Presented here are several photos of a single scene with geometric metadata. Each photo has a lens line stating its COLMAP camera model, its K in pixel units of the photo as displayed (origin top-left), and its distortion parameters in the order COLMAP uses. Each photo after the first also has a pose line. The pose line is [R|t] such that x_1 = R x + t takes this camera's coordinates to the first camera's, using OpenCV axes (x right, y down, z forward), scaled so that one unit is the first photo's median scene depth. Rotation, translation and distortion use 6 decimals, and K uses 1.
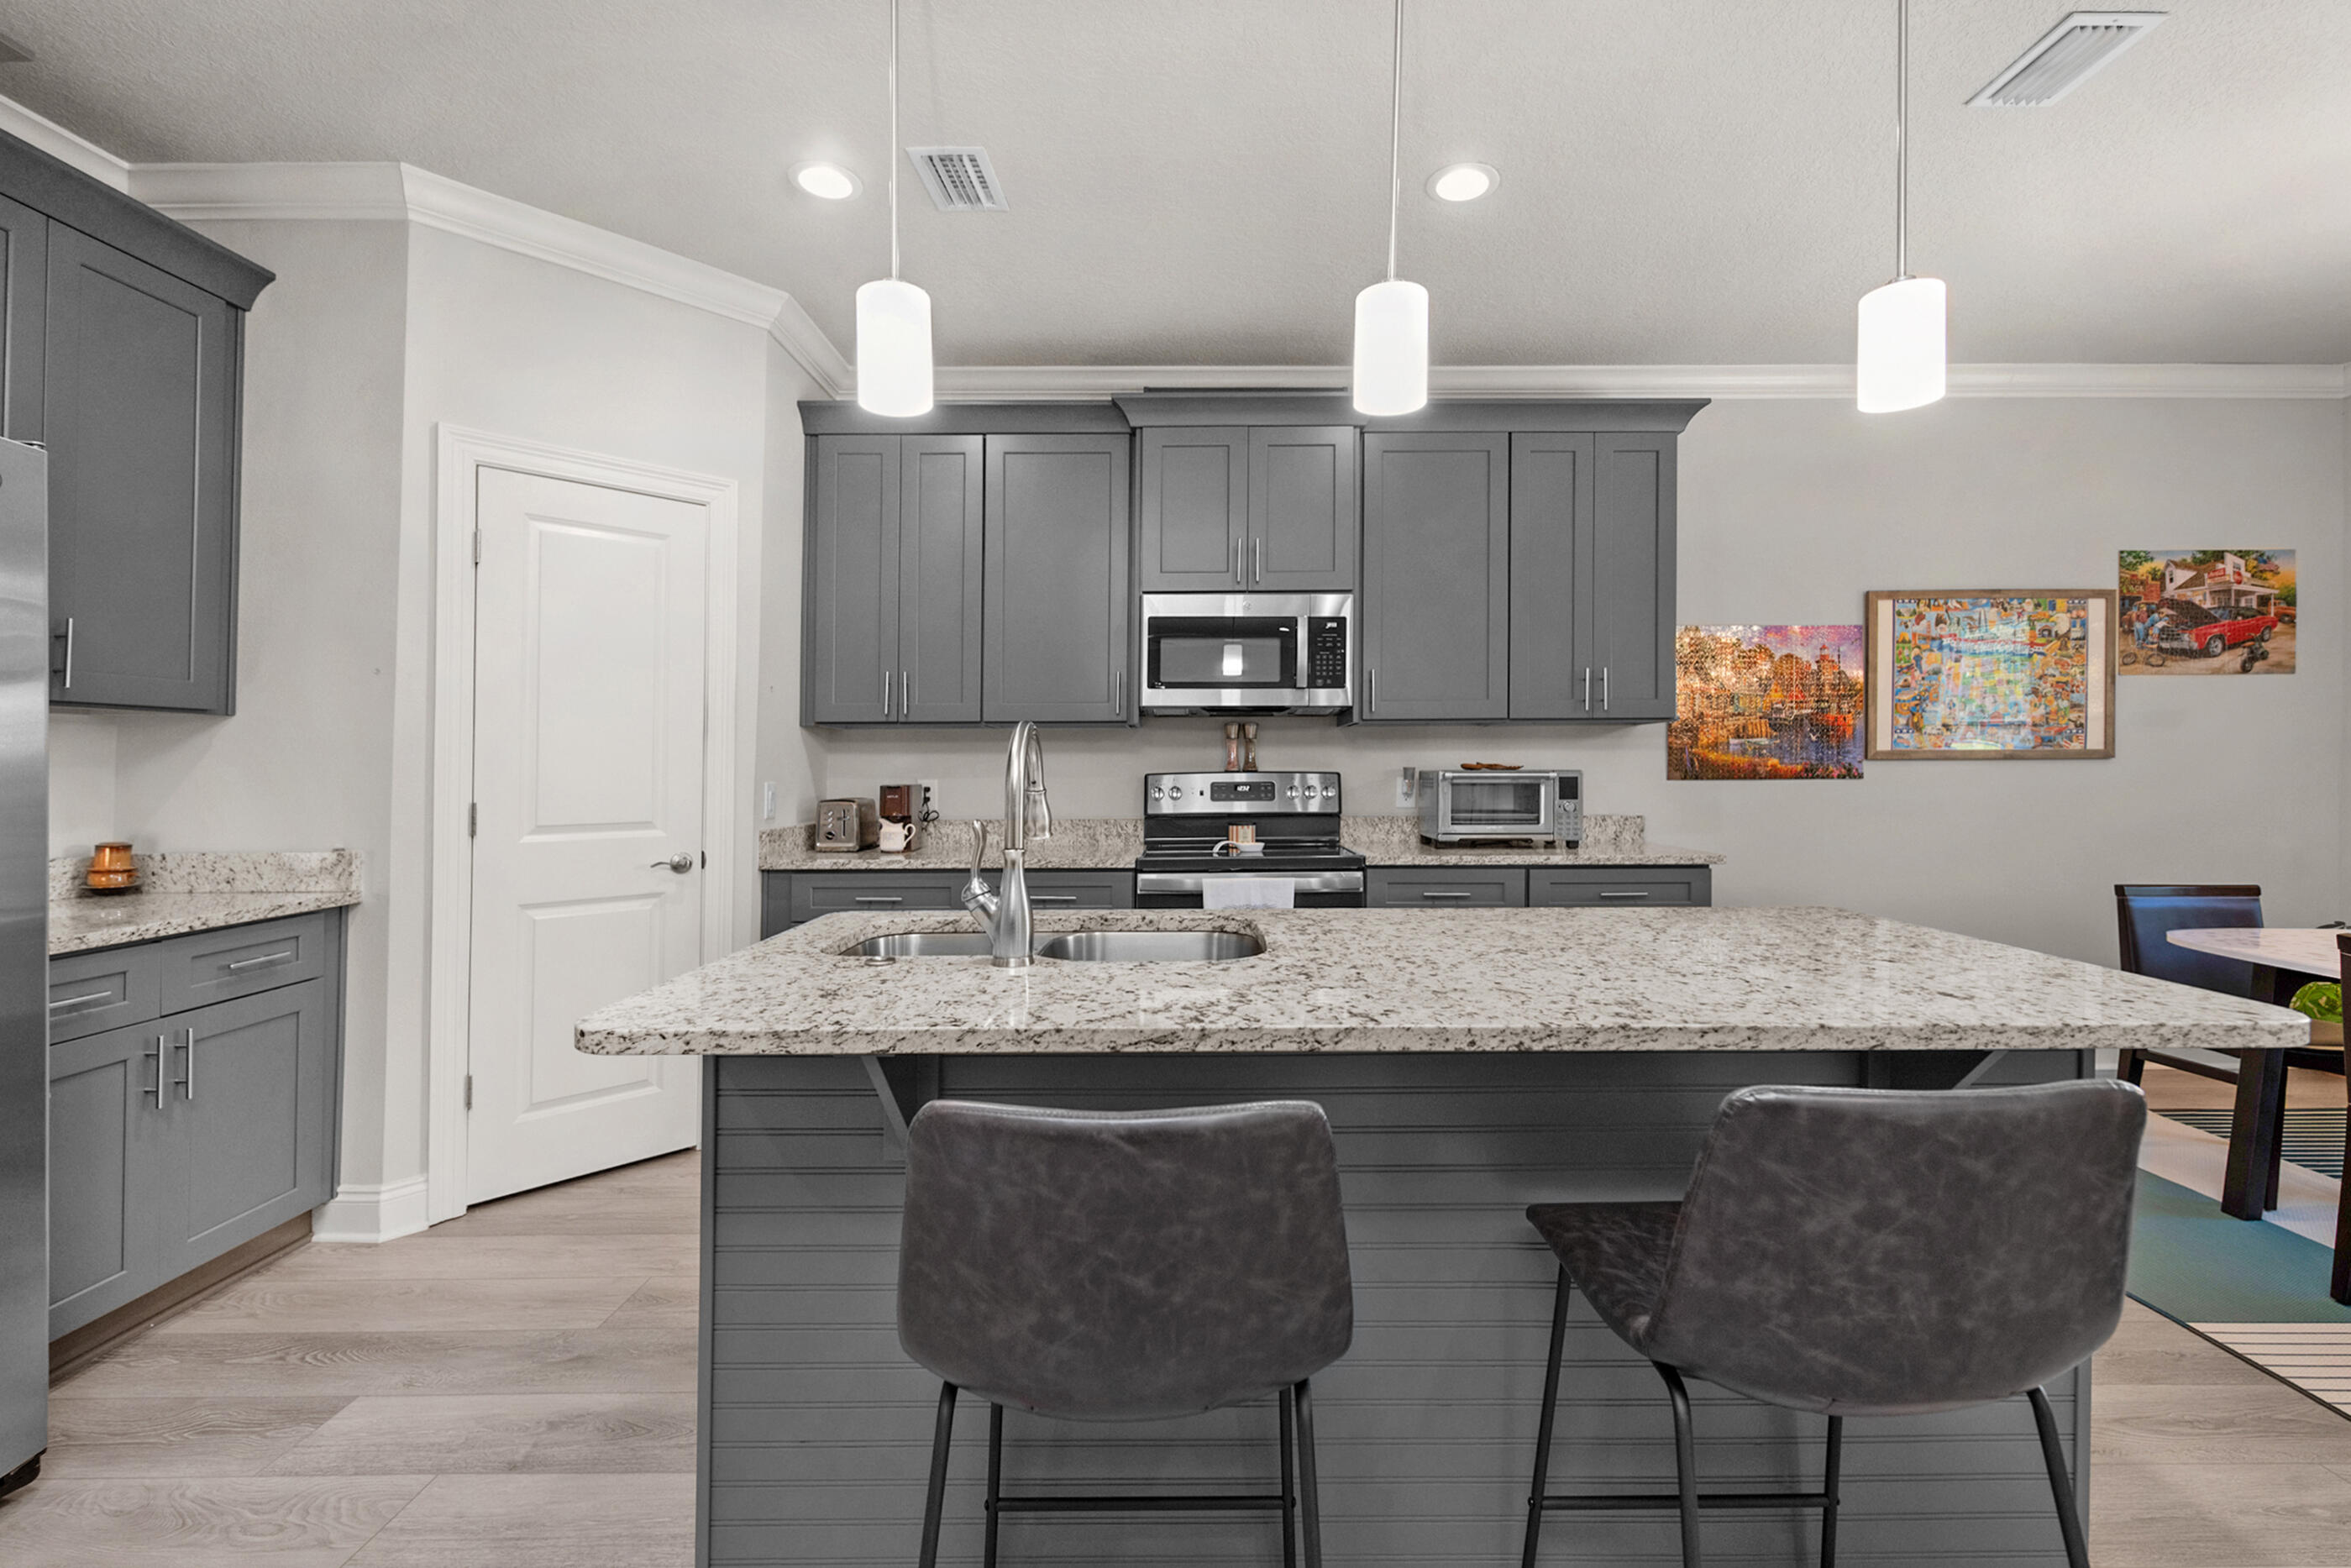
lens RADIAL K [[1098.2, 0, 1181.8], [0, 1098.2, 783.7], [0, 0, 1]] dist [0.005098, -0.001762]
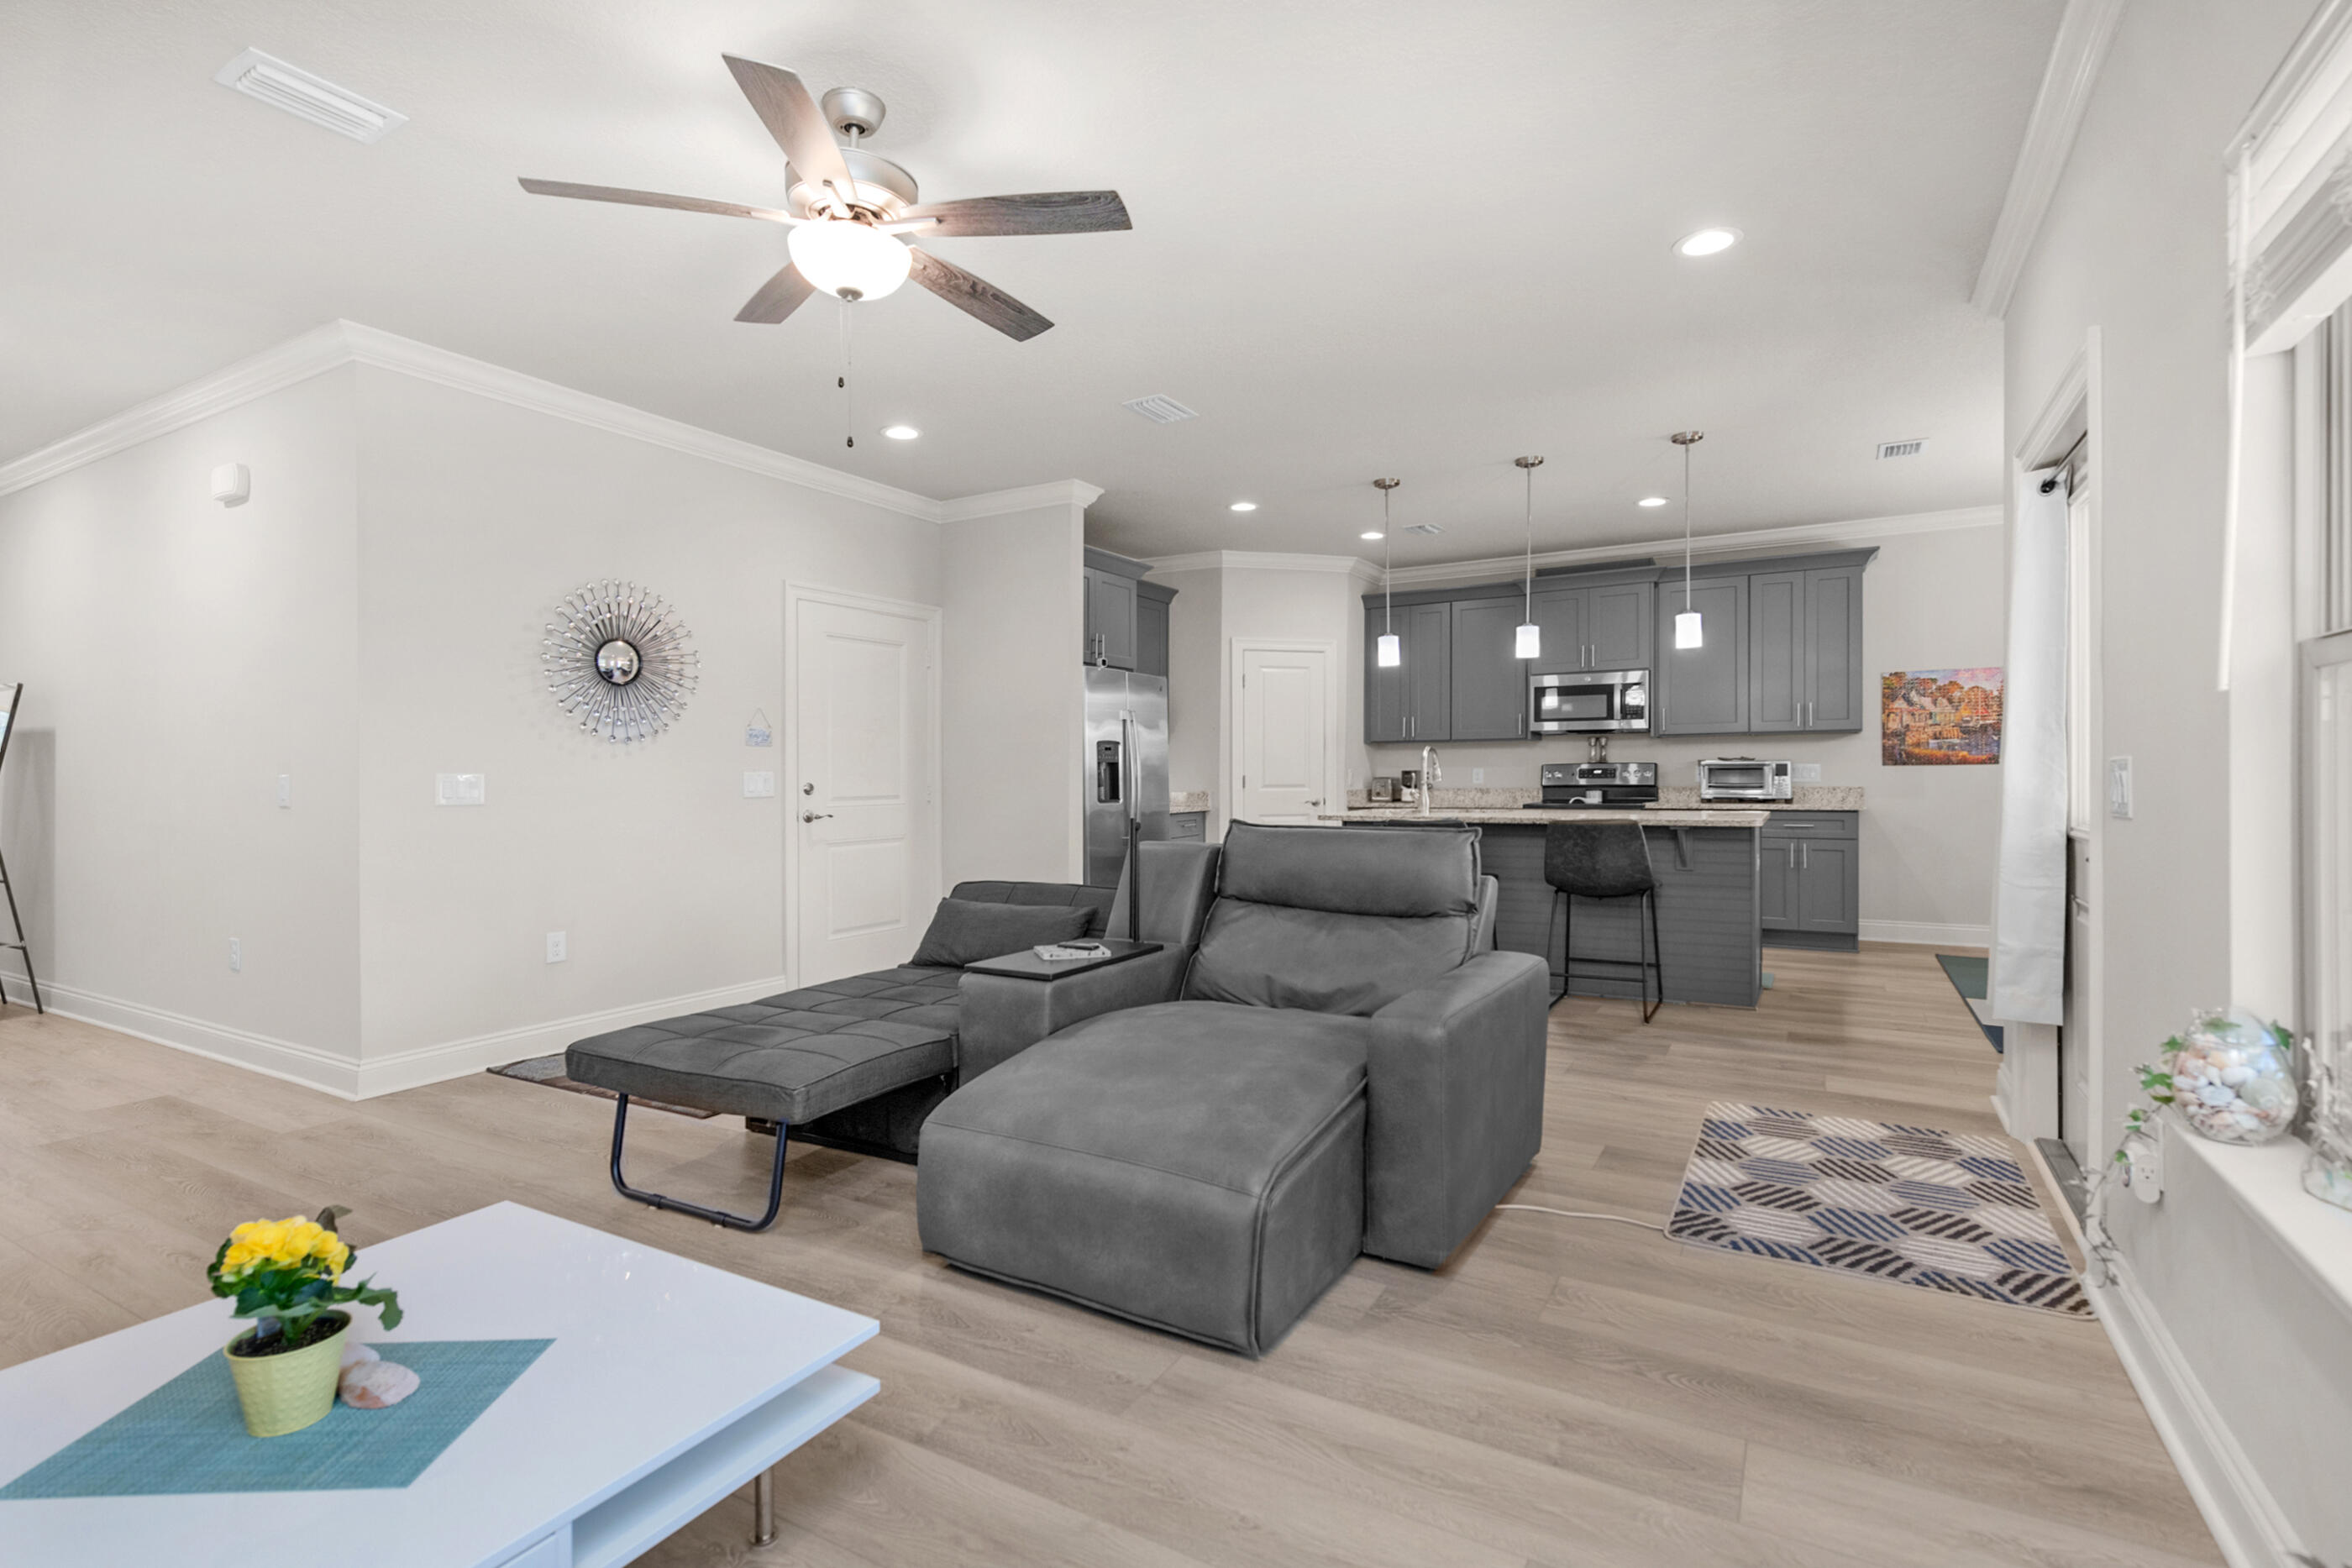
lens RADIAL K [[1098.6, 0, 1056.9], [0, 1098.6, 770.4], [0, 0, 1]] dist [0.005098, -0.001762]
pose [[0.821556, -0.006337, -0.570092, 0.384263], [-0.007328, 0.999738, -0.021673, 0.050823], [0.570080, 0.021983, 0.821295, -1.110735]]
